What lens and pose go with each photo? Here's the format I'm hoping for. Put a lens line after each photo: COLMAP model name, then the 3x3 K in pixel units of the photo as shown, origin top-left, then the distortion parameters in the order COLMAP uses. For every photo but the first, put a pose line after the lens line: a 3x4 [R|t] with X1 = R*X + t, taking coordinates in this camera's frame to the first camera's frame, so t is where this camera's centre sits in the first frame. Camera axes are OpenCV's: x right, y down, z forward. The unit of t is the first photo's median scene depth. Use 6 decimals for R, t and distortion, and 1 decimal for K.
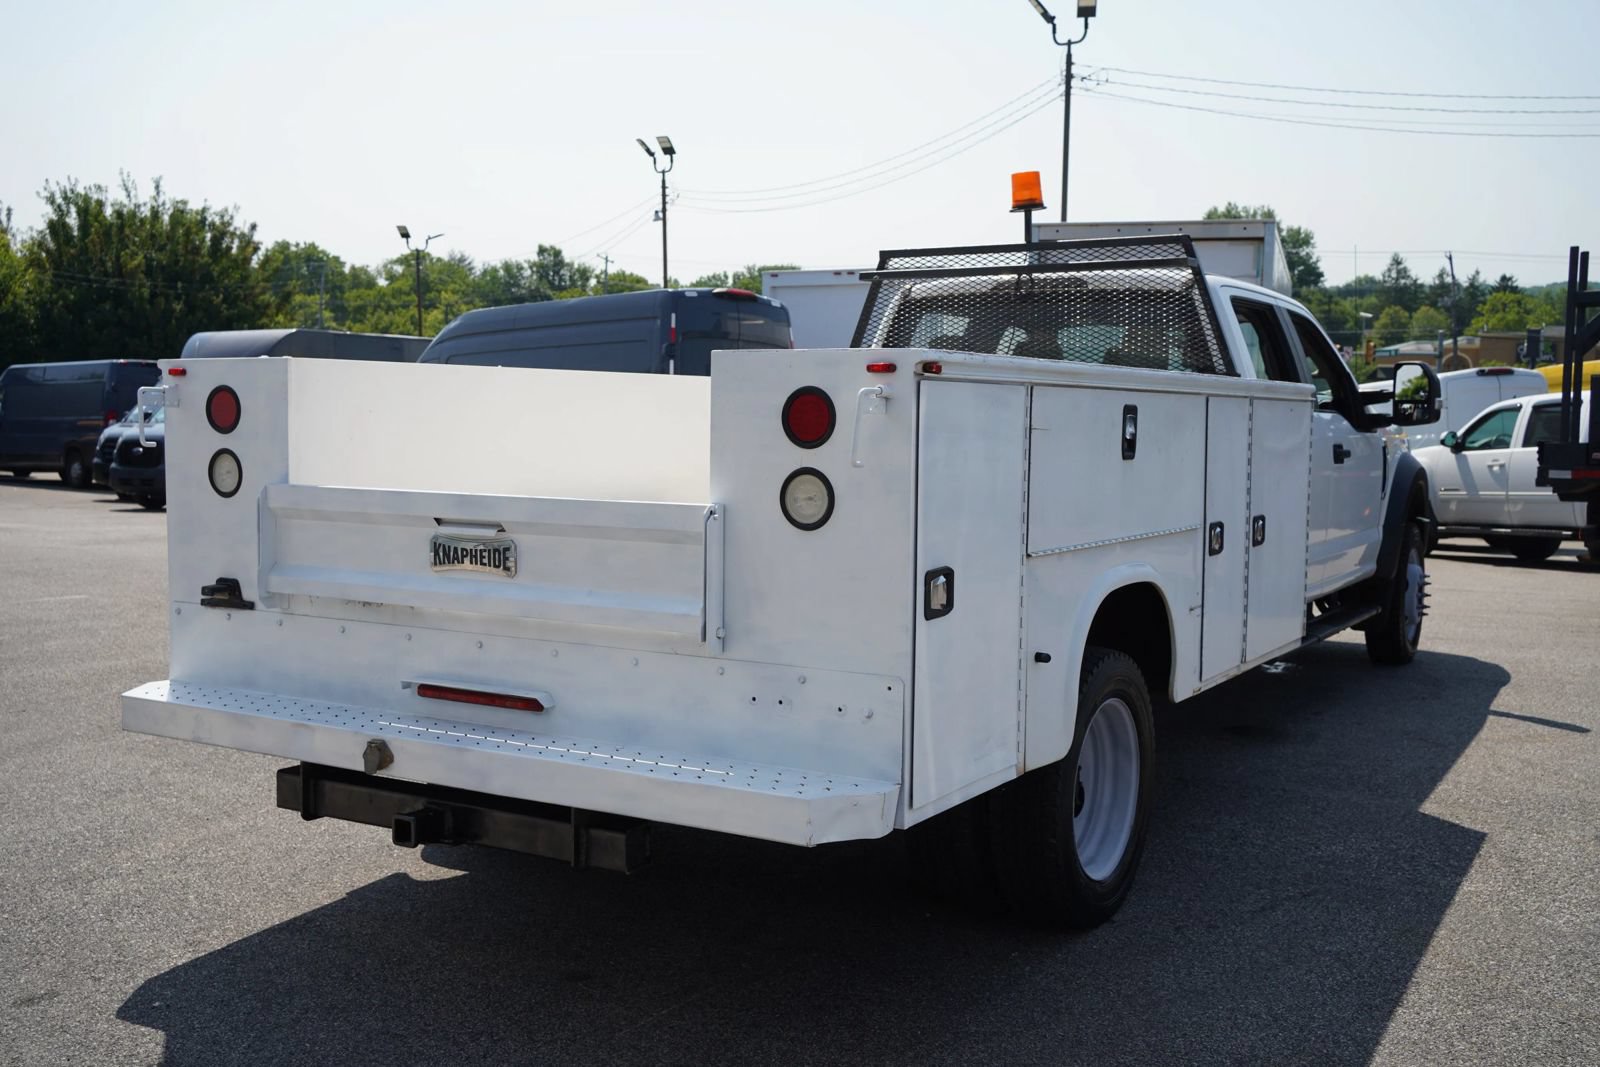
lens RADIAL K [[1610.4, 0, 816.6], [0, 1610.4, 534.7], [0, 0, 1]] dist [0.020734, 0.000000]
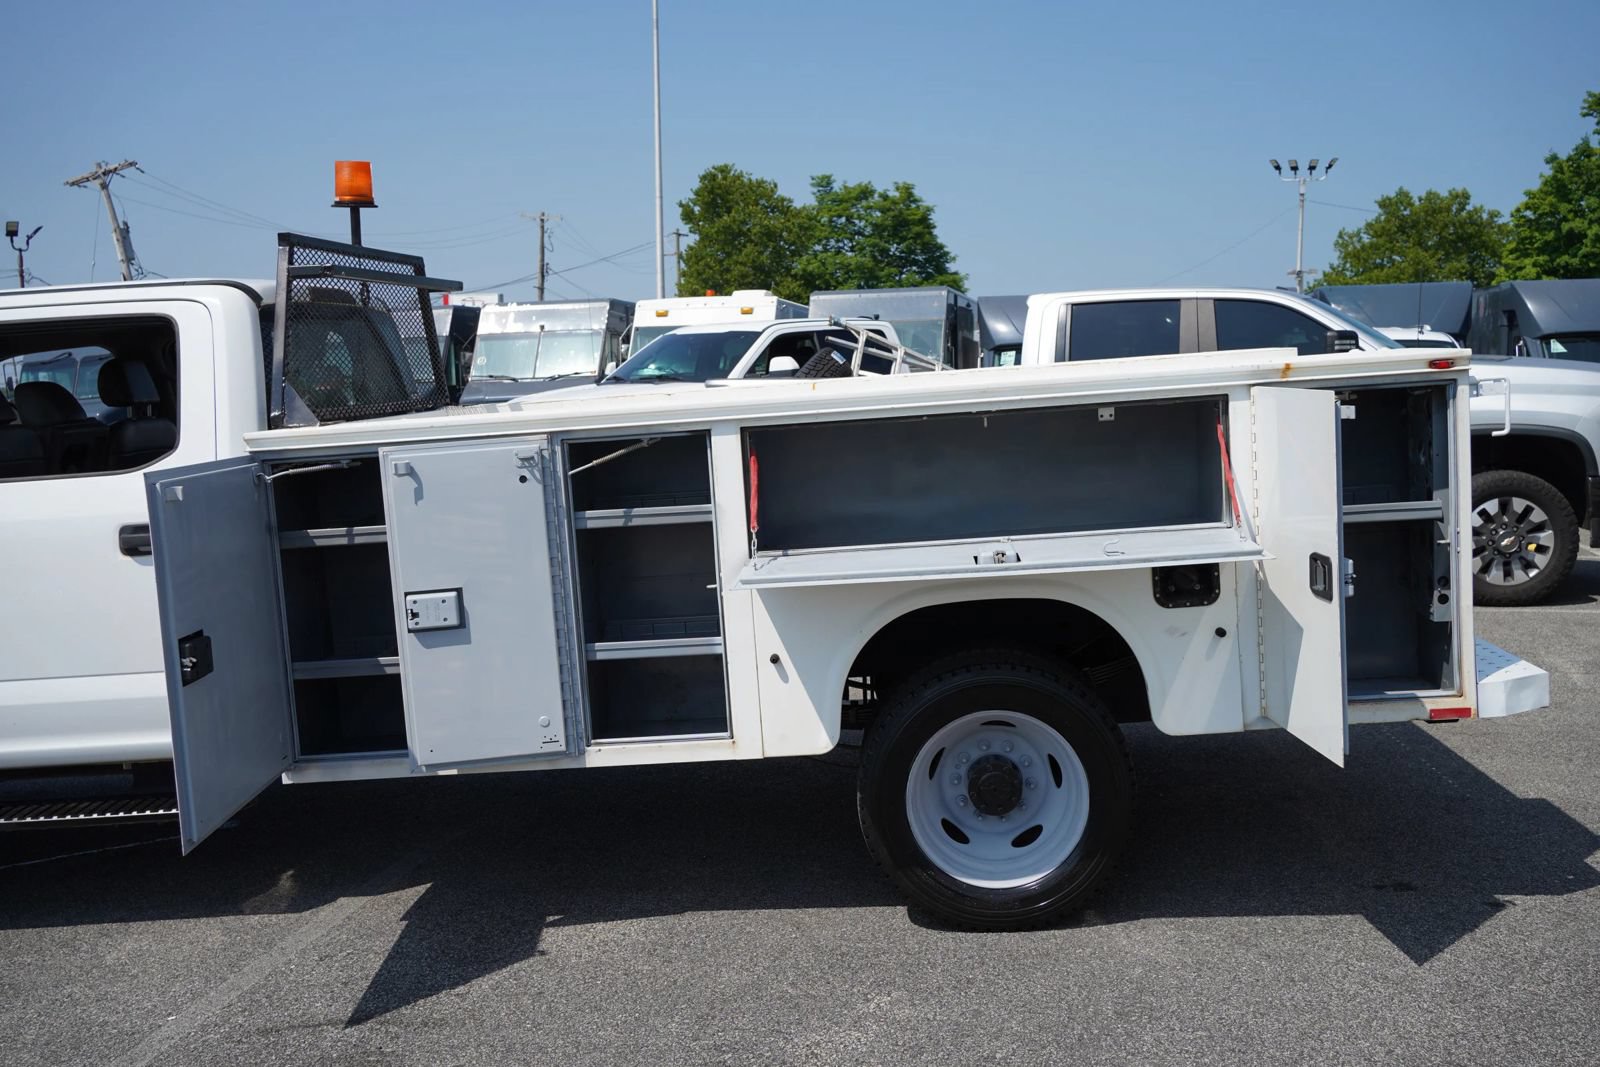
lens RADIAL K [[1610.4, 0, 803.1], [0, 1610.4, 519.5], [0, 0, 1]] dist [0.020734, 0.000000]
pose [[-0.461371, -0.068248, 0.884579, -1.131722], [0.131143, 0.980838, 0.144075, -0.209667], [-0.877461, 0.182478, -0.443580, 1.880164]]
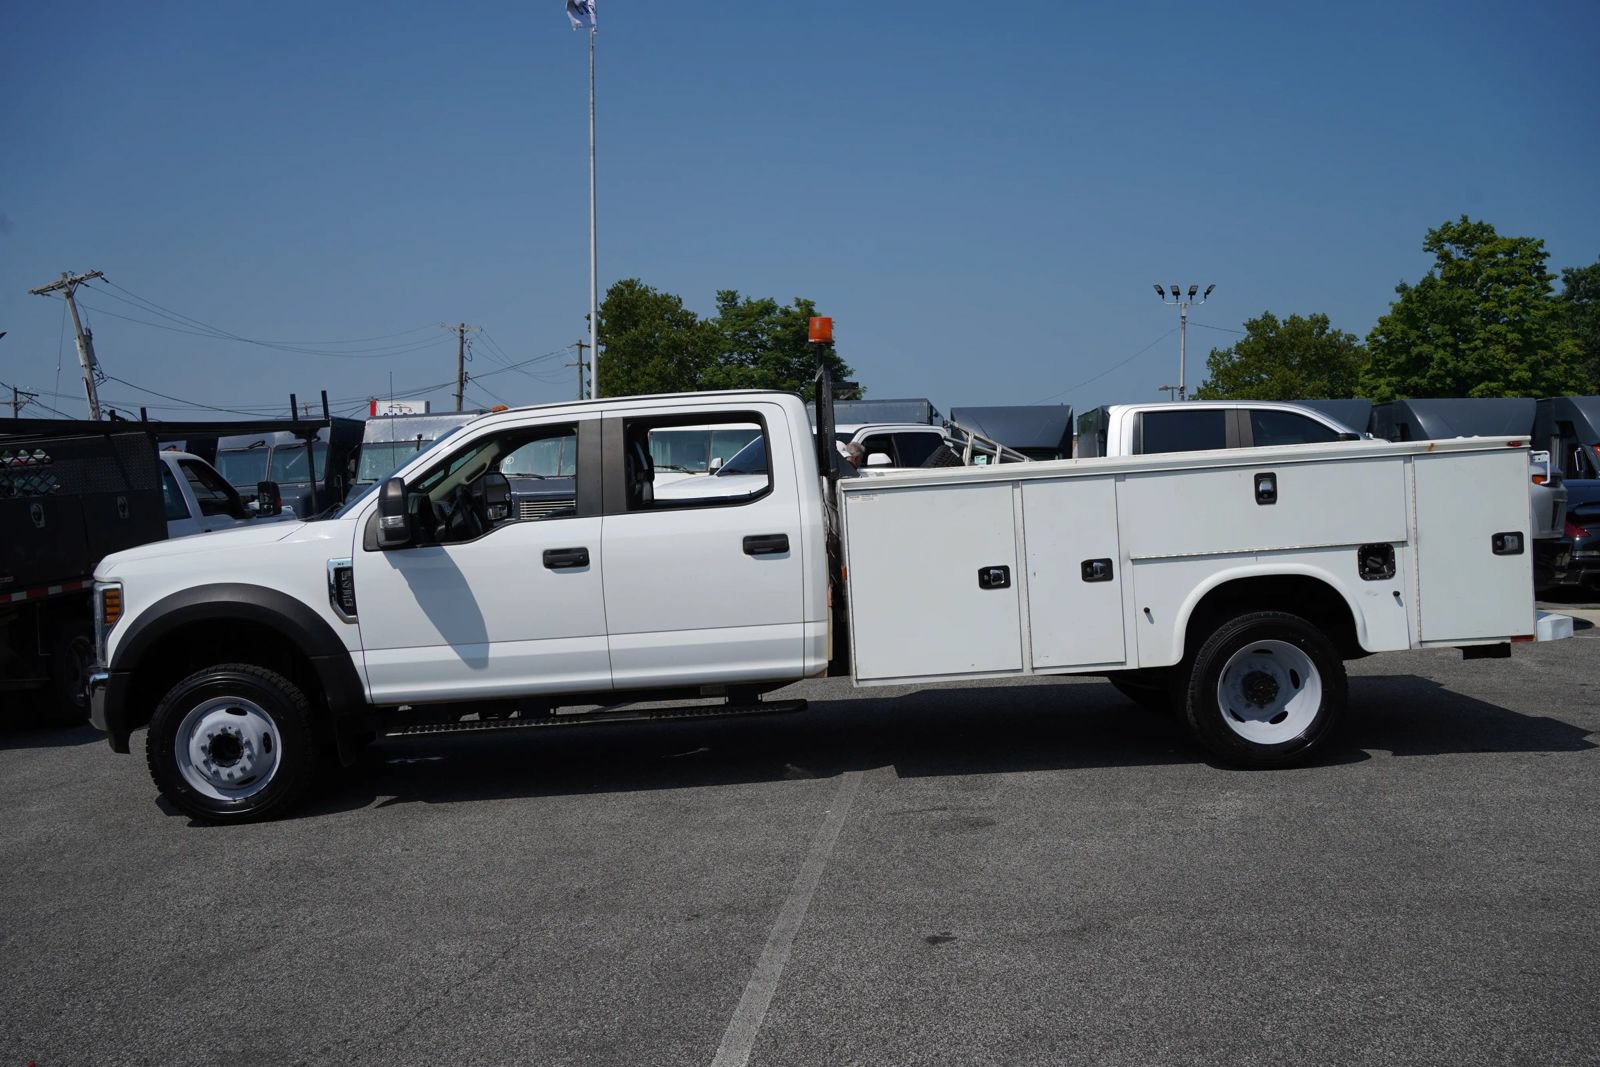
lens RADIAL K [[1610.4, 0, 806.2], [0, 1610.4, 534.6], [0, 0, 1]] dist [0.020734, 0.000000]
pose [[-0.536293, -0.017478, 0.843851, -1.531738], [0.120766, 0.987910, 0.097212, -0.280326], [-0.835347, 0.154043, -0.527698, 2.713914]]
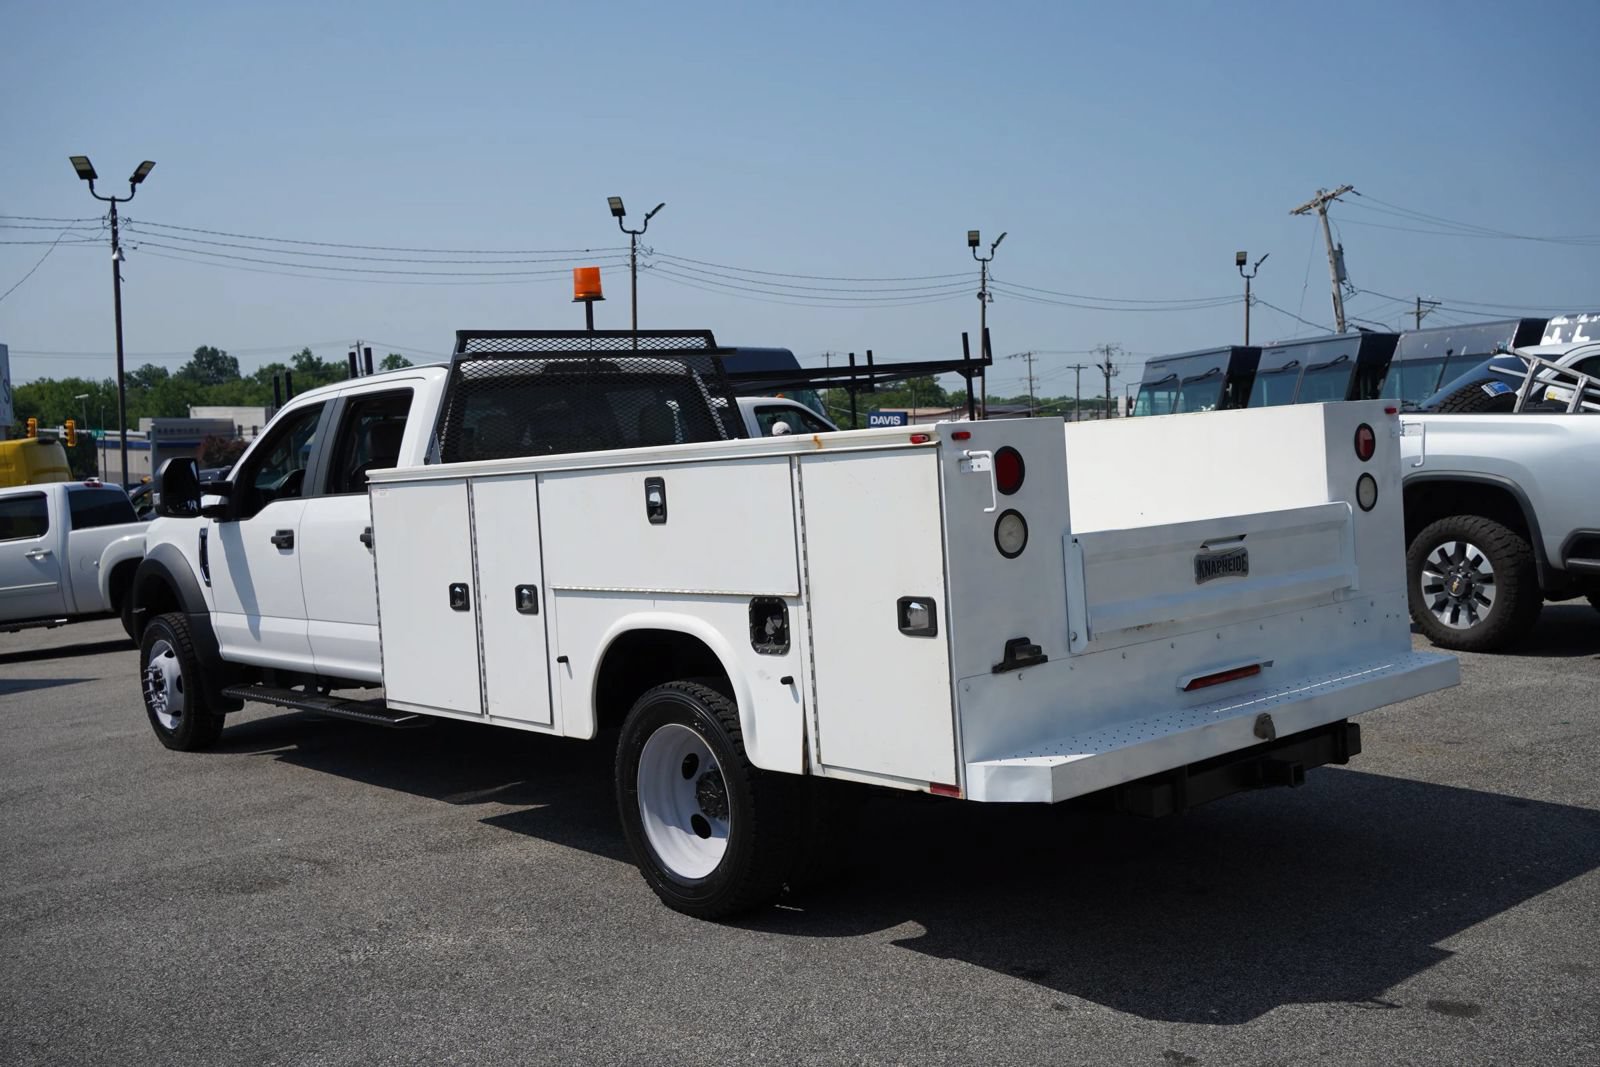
lens RADIAL K [[1610.4, 0, 814.9], [0, 1610.4, 540.4], [0, 0, 1]] dist [0.020734, 0.000000]
pose [[0.305495, -0.080505, 0.948784, -1.398055], [0.140444, 0.989331, 0.038724, -0.093282], [-0.941779, 0.121421, 0.313542, 0.825898]]
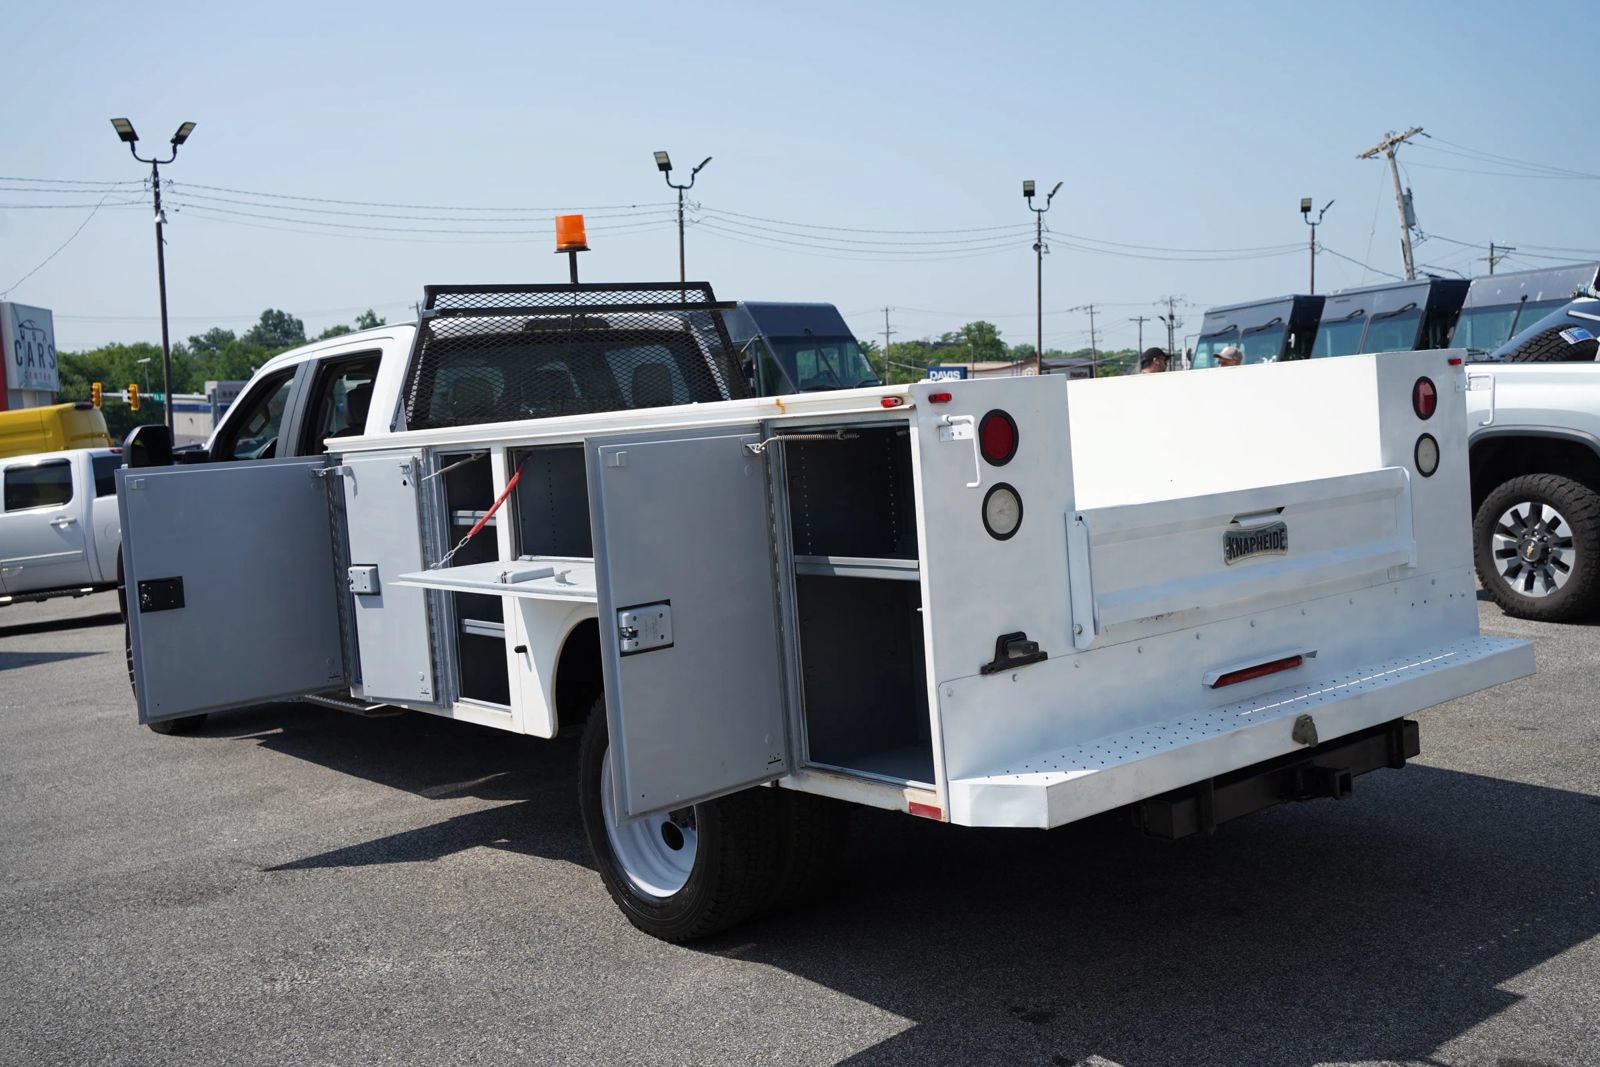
lens RADIAL K [[1610.4, 0, 815.0], [0, 1610.4, 527.7], [0, 0, 1]] dist [0.020734, 0.000000]
pose [[0.341356, -0.101112, 0.934480, -1.242281], [0.149840, 0.987337, 0.052096, -0.092501], [-0.927914, 0.122240, 0.352184, 0.815767]]
